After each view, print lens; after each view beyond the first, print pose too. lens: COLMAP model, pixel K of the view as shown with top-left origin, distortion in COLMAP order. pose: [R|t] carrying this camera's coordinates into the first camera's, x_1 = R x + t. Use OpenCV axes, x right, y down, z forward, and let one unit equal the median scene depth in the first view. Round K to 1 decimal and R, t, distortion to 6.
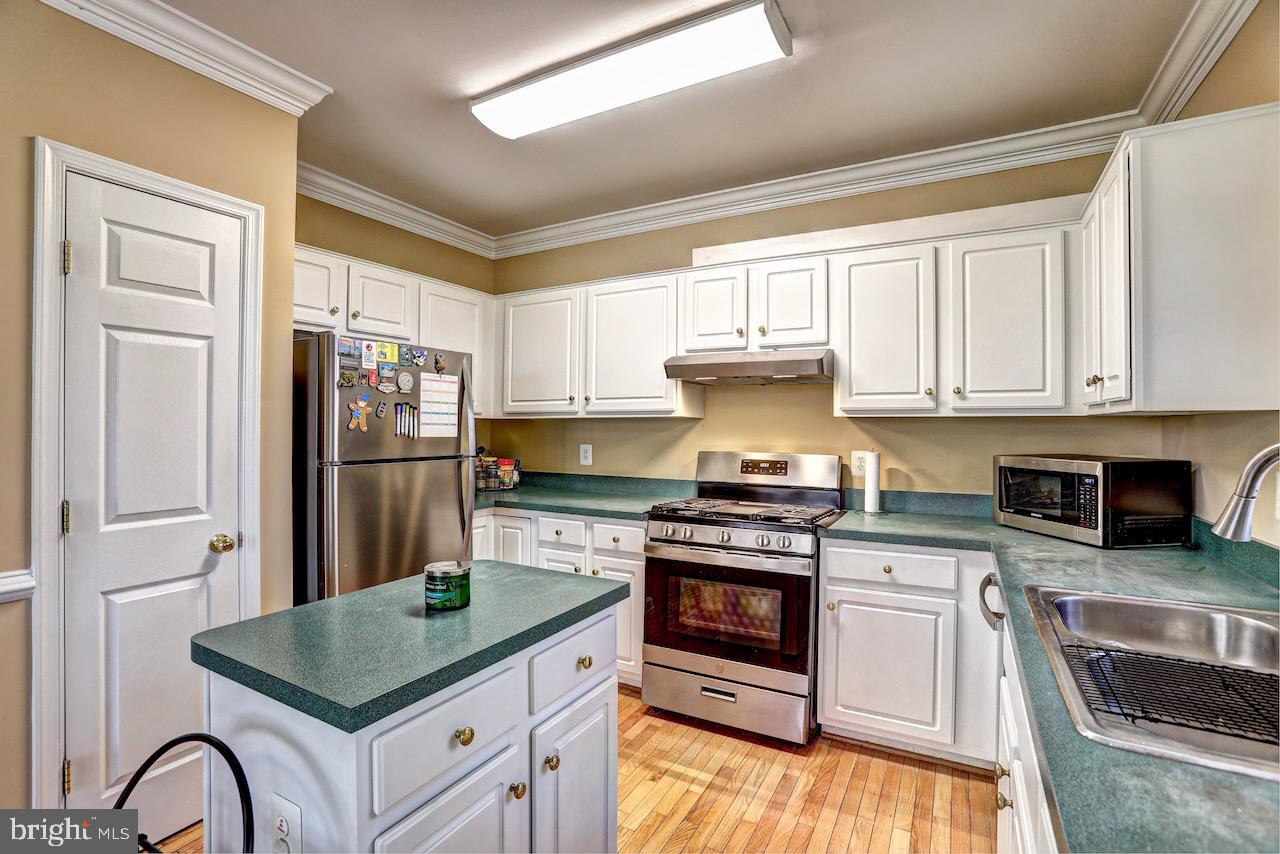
lens RADIAL K [[583.5, 0, 646.4], [0, 583.5, 424.4], [0, 0, 1]] dist [-0.055752, 0.019115]
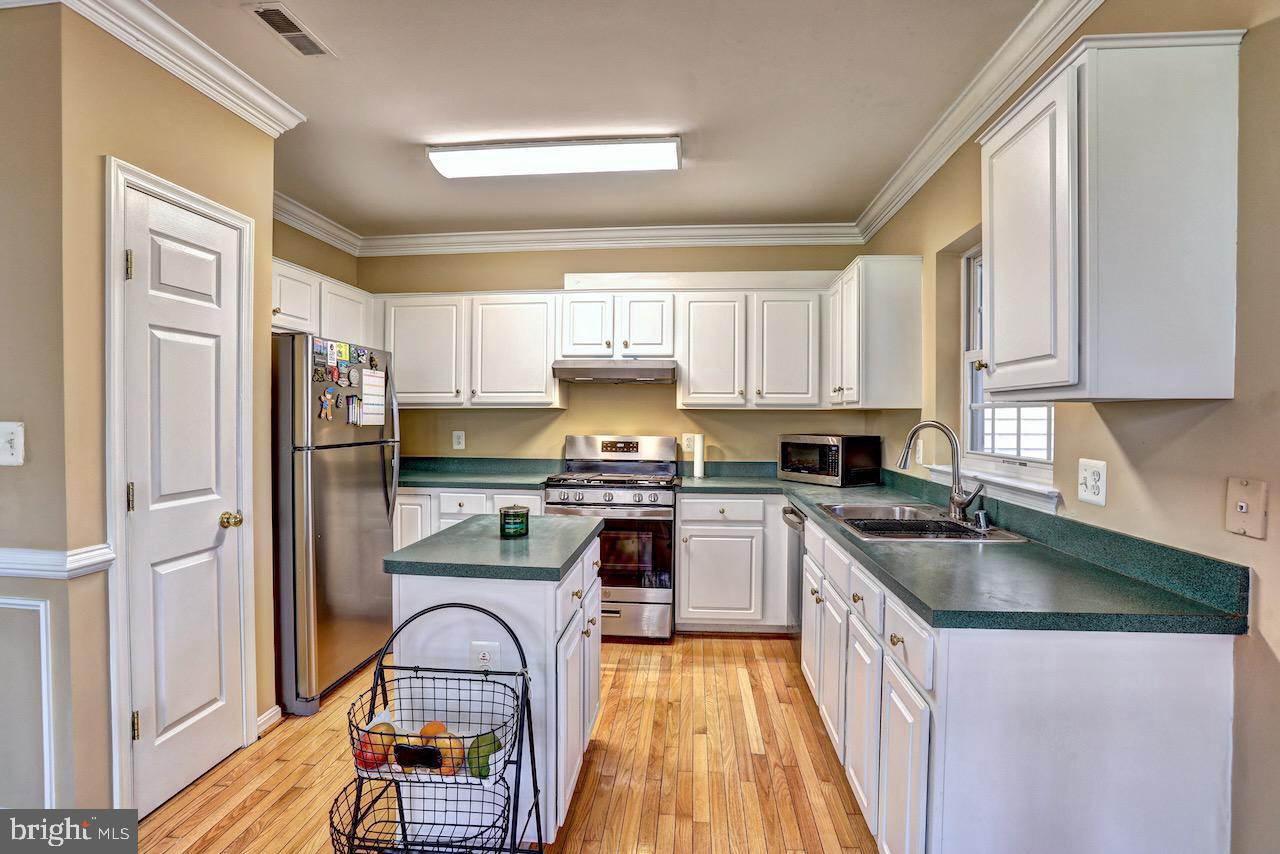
lens RADIAL K [[583.5, 0, 644.2], [0, 583.5, 426.5], [0, 0, 1]] dist [-0.055752, 0.019115]
pose [[0.915328, -0.006500, 0.402656, -0.364324], [-0.002845, 0.999740, 0.022607, -0.002753], [-0.402698, -0.021838, 0.915072, -0.294435]]
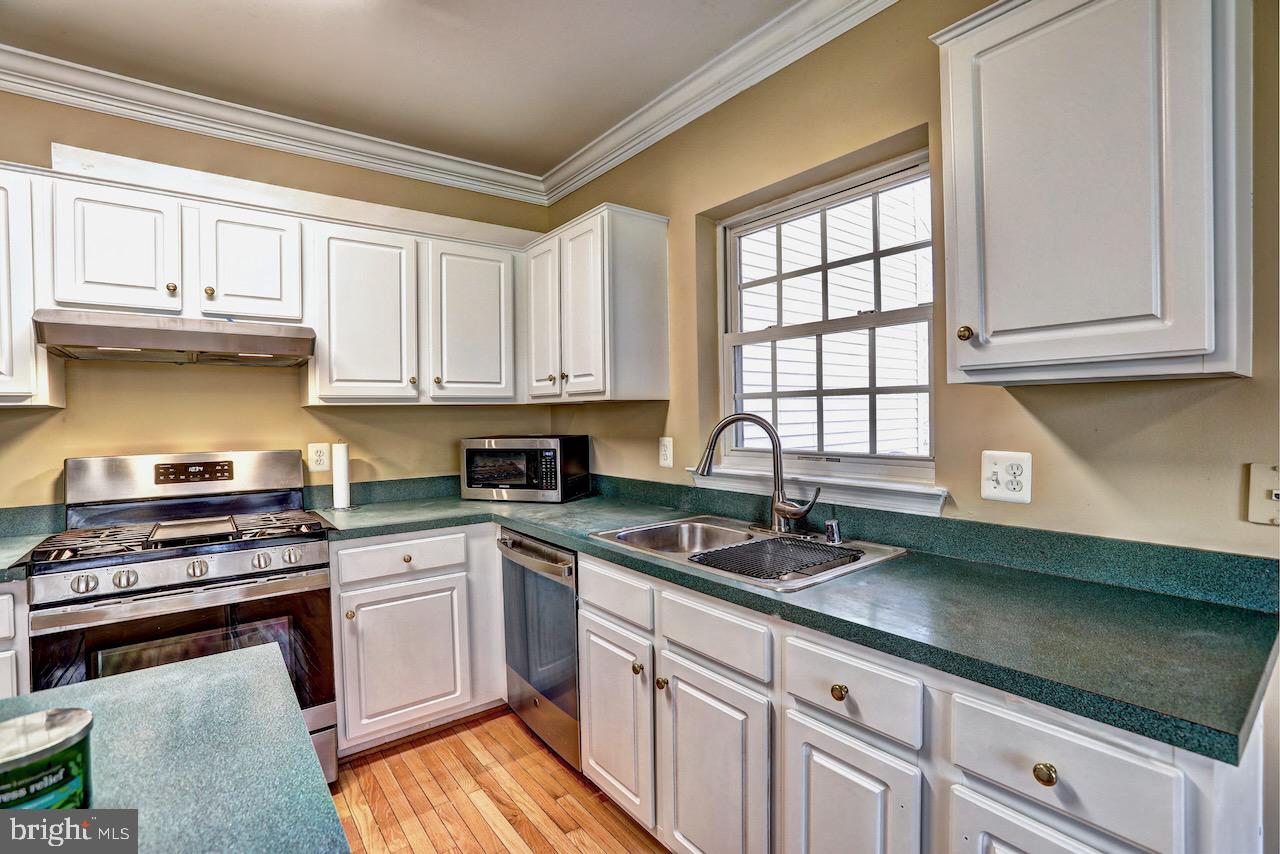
lens RADIAL K [[583.5, 0, 633.1], [0, 583.5, 424.8], [0, 0, 1]] dist [-0.055752, 0.019115]
pose [[0.413055, -0.027901, 0.910279, -0.307575], [0.014516, 0.999605, 0.024052, 0.002821], [-0.910591, 0.003279, 0.413297, 0.226077]]
